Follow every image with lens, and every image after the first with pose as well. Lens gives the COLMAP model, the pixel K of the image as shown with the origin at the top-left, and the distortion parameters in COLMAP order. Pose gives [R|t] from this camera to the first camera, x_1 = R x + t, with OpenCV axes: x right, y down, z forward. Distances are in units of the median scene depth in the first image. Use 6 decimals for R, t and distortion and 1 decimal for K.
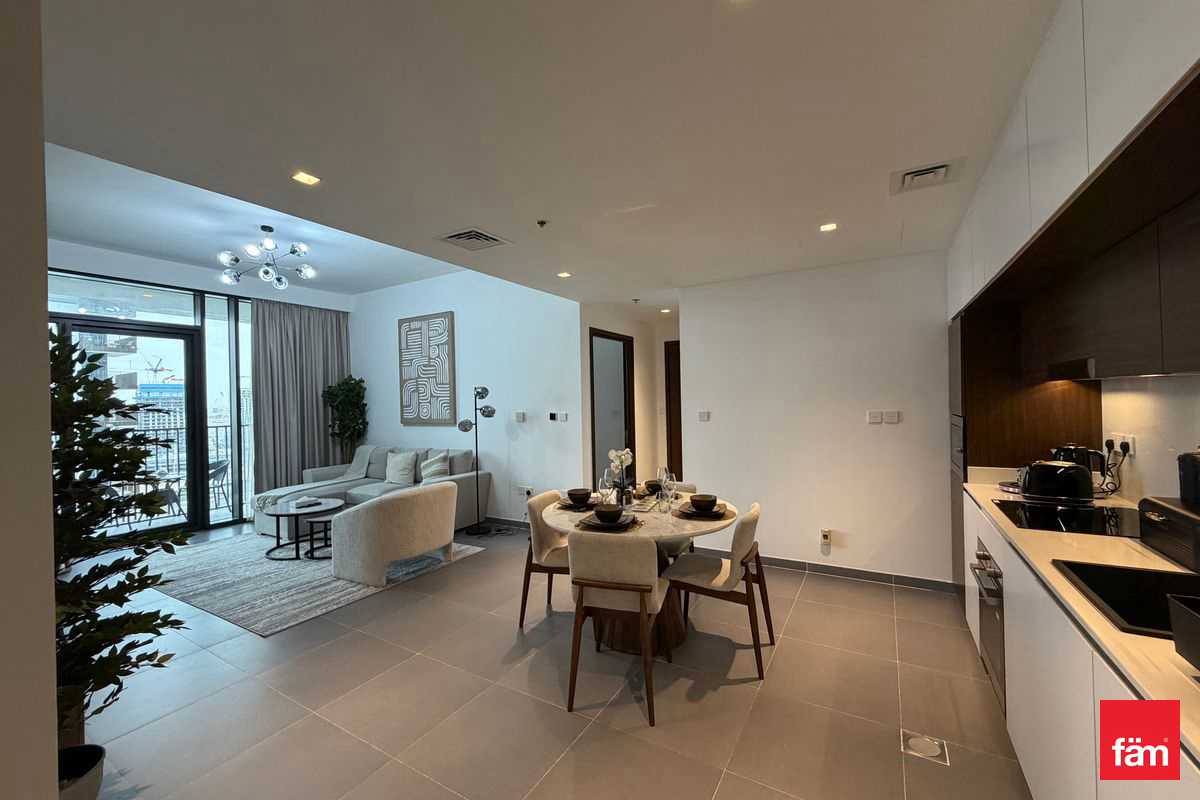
lens RADIAL K [[474.6, 0, 587.7], [0, 474.6, 401.2], [0, 0, 1]] dist [0.003865, 0.000032]
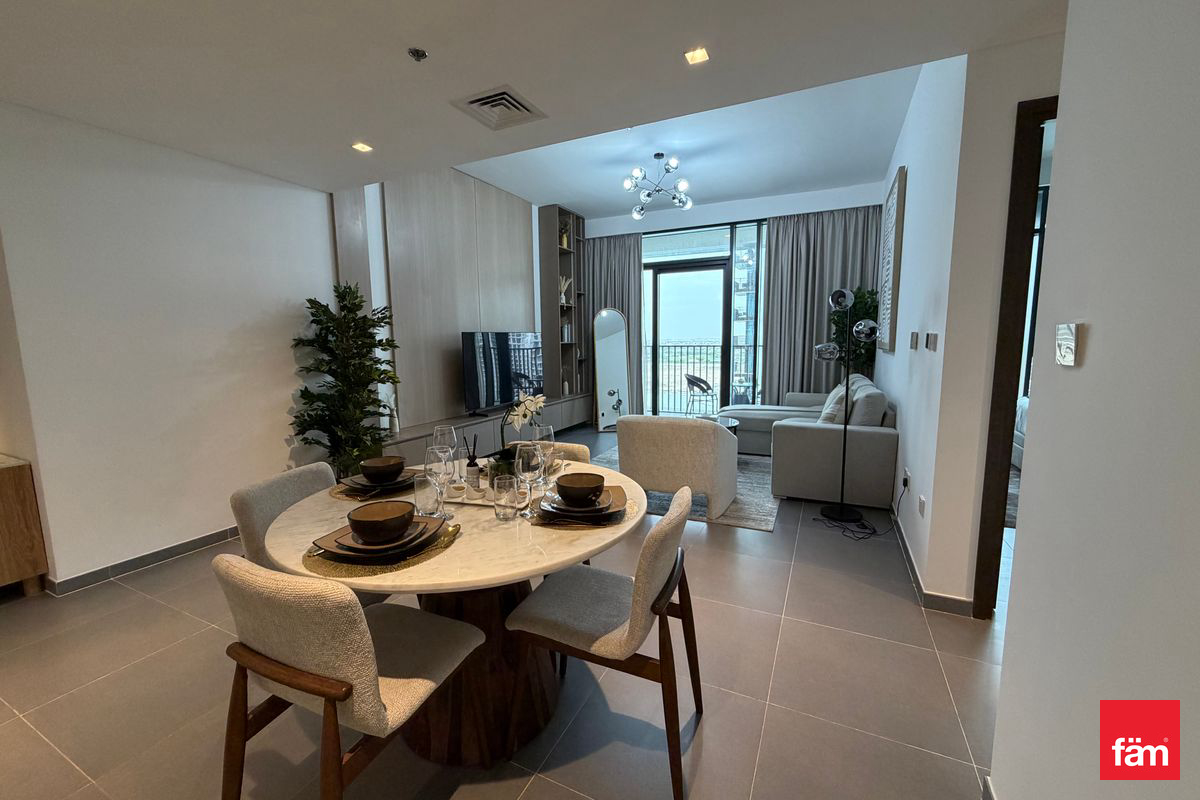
lens RADIAL K [[474.6, 0, 602.4], [0, 474.6, 401.1], [0, 0, 1]] dist [0.003865, 0.000032]
pose [[0.106892, 0.148954, -0.983050, 0.322011], [0.006394, 0.988591, 0.150488, 0.015236], [0.994250, -0.022372, 0.104720, 0.540098]]
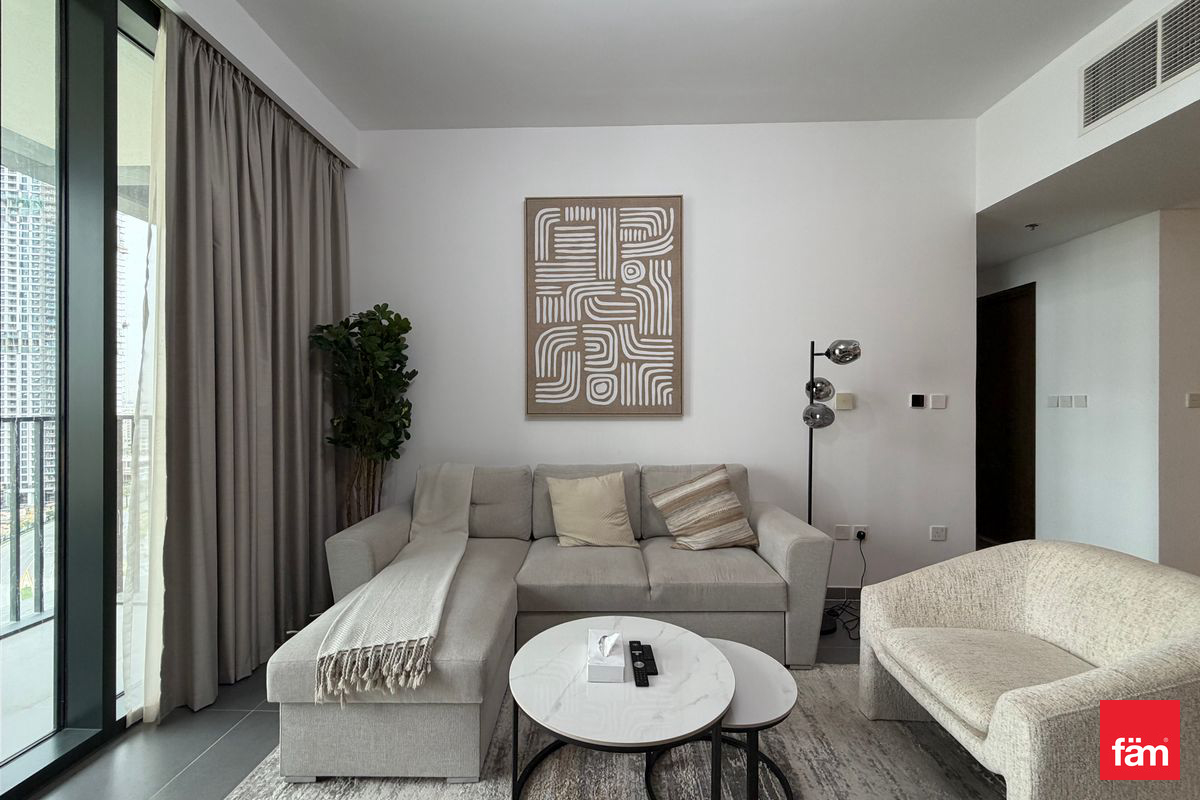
lens RADIAL K [[474.6, 0, 587.9], [0, 474.6, 399.2], [0, 0, 1]] dist [0.003865, 0.000032]
pose [[0.870491, 0.022548, 0.491668, -0.622380], [-0.017589, 0.999737, -0.014709, 0.039906], [-0.491870, 0.004156, 0.870659, 0.598286]]
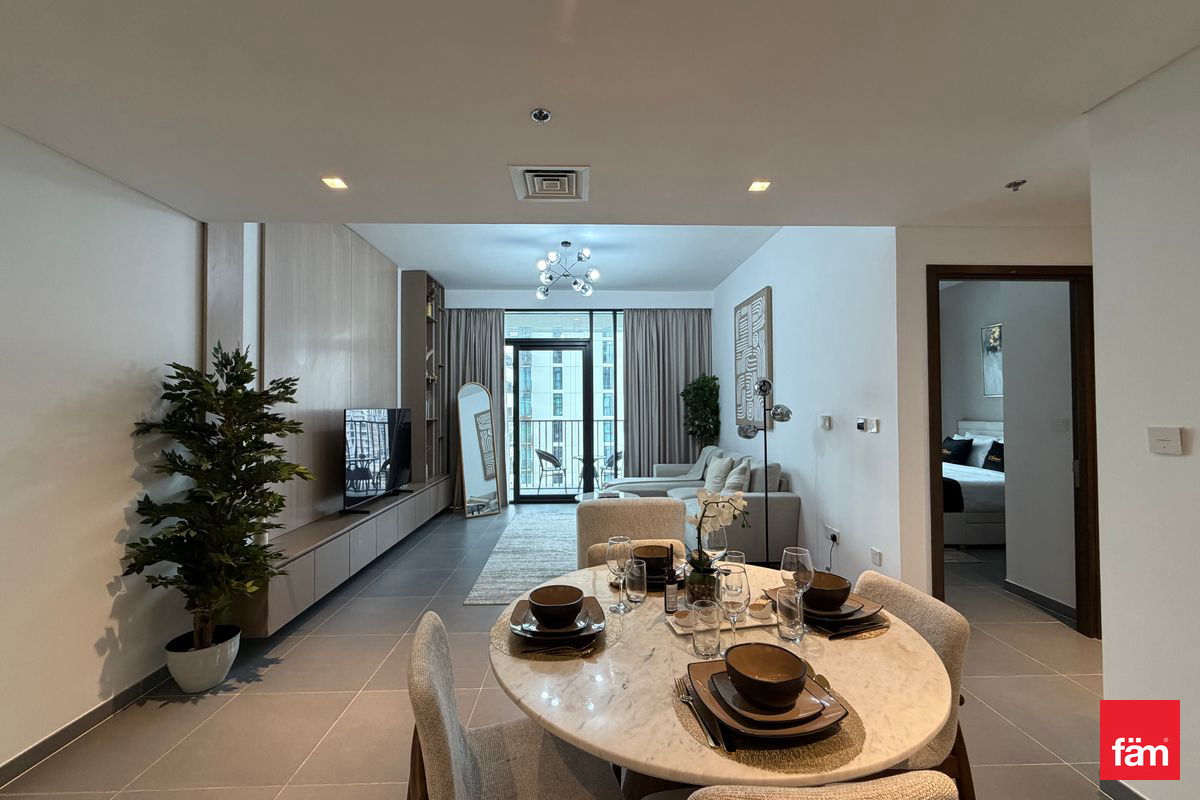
lens RADIAL K [[474.6, 0, 598.6], [0, 474.6, 400.6], [0, 0, 1]] dist [0.003865, 0.000032]
pose [[0.549470, 0.006016, -0.835492, 0.220927], [-0.009209, 0.999957, 0.001144, 0.003502], [0.835463, 0.007066, 0.549502, 0.326133]]
